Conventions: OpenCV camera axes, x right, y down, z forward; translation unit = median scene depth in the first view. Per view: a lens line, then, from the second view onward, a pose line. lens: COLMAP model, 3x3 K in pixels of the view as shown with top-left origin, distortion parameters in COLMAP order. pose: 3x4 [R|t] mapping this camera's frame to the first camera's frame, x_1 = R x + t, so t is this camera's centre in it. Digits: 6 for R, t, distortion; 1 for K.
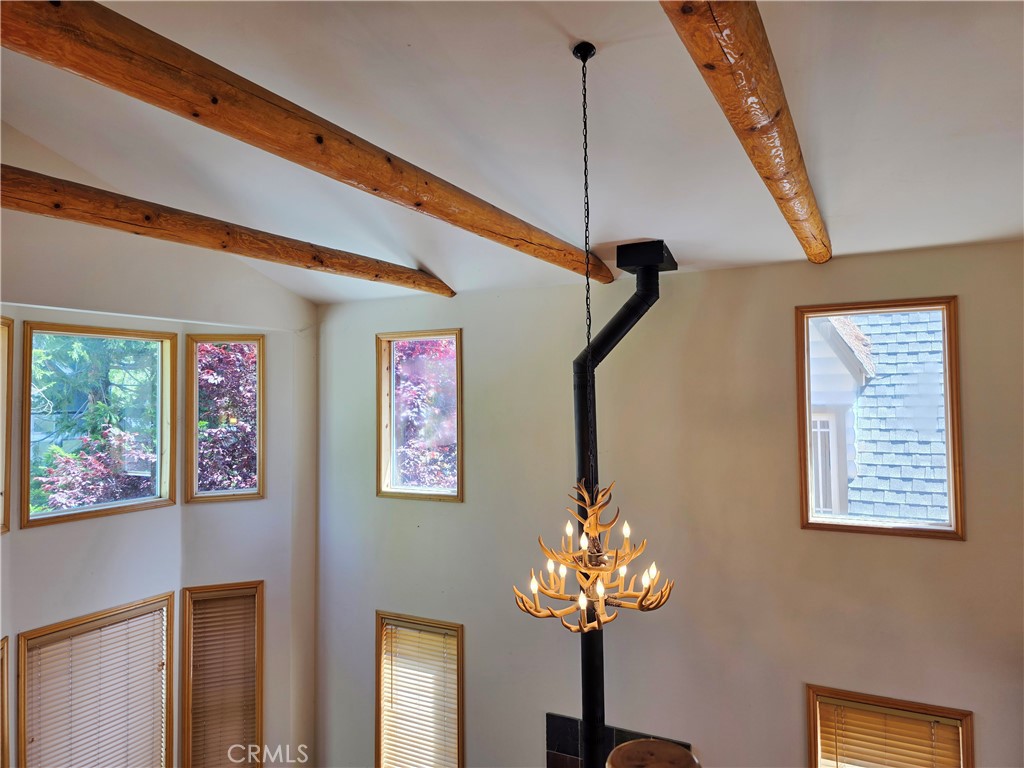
lens RADIAL K [[687.2, 0, 525.3], [0, 687.2, 367.0], [0, 0, 1]] dist [0.059445, -0.050627]
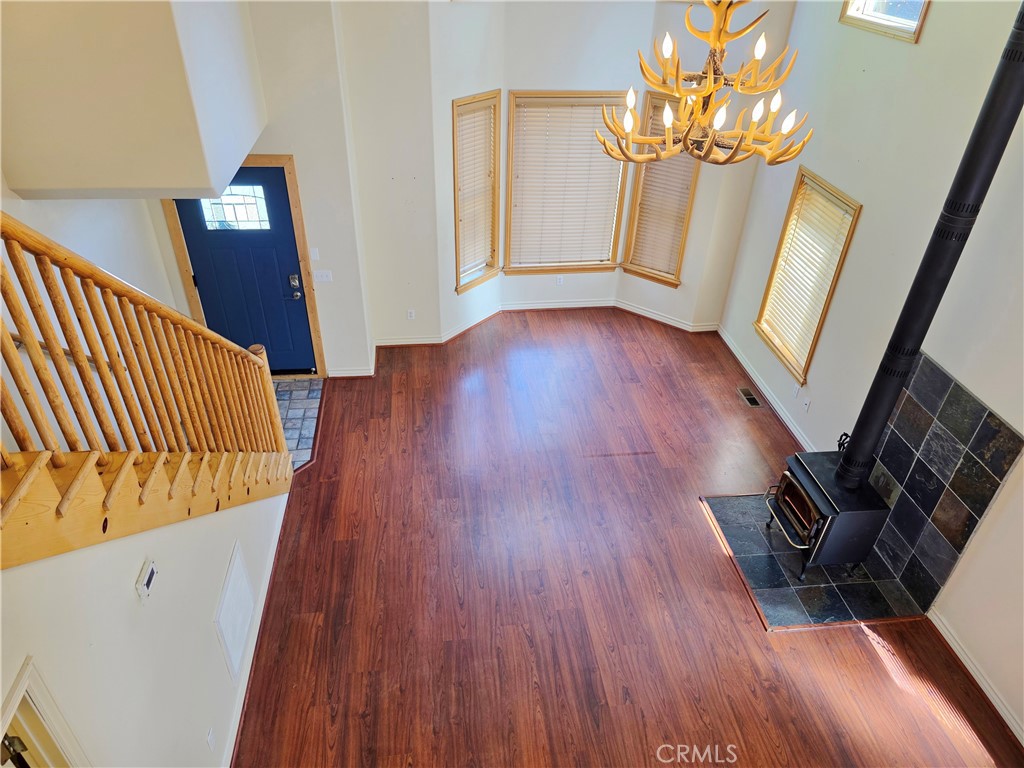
lens RADIAL K [[687.2, 0, 510.4], [0, 687.2, 381.9], [0, 0, 1]] dist [0.059445, -0.050627]
pose [[0.566176, 0.488407, -0.664005, 0.325308], [-0.003047, 0.806788, 0.590833, 0.052216], [0.824279, -0.332492, 0.458272, 0.202567]]
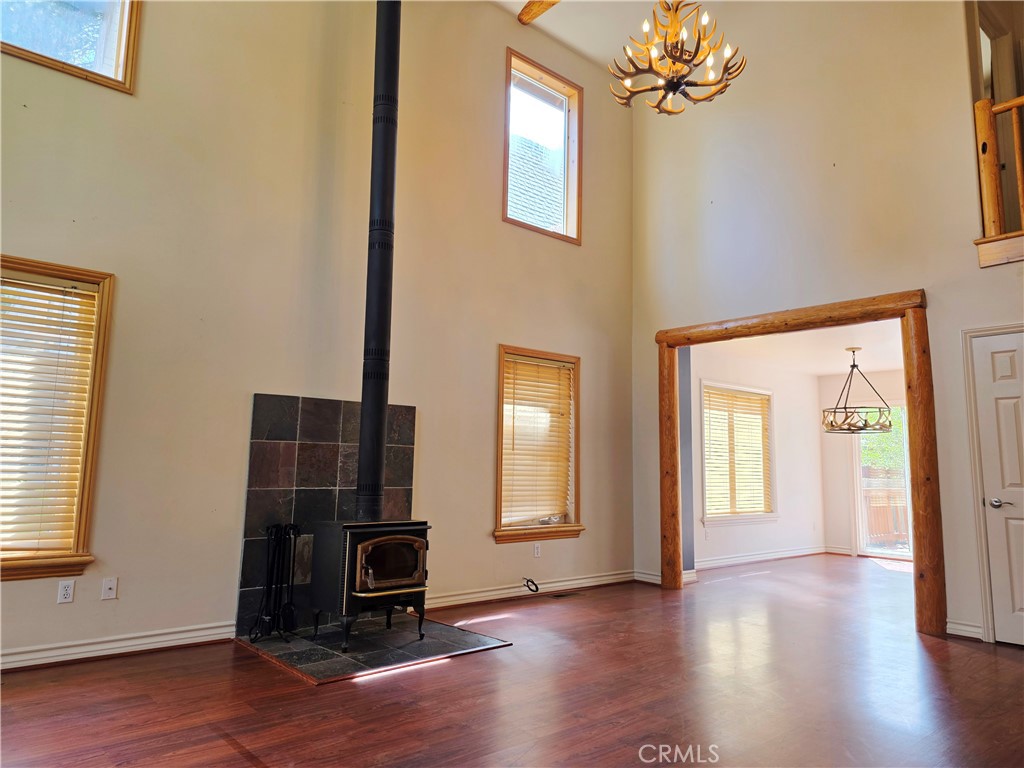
lens RADIAL K [[687.2, 0, 509.5], [0, 687.2, 379.0], [0, 0, 1]] dist [0.059445, -0.050627]
pose [[0.367009, 0.138522, 0.919846, -0.529490], [-0.066781, 0.990222, -0.122475, 0.519459], [-0.927817, -0.016479, 0.372671, 0.427590]]
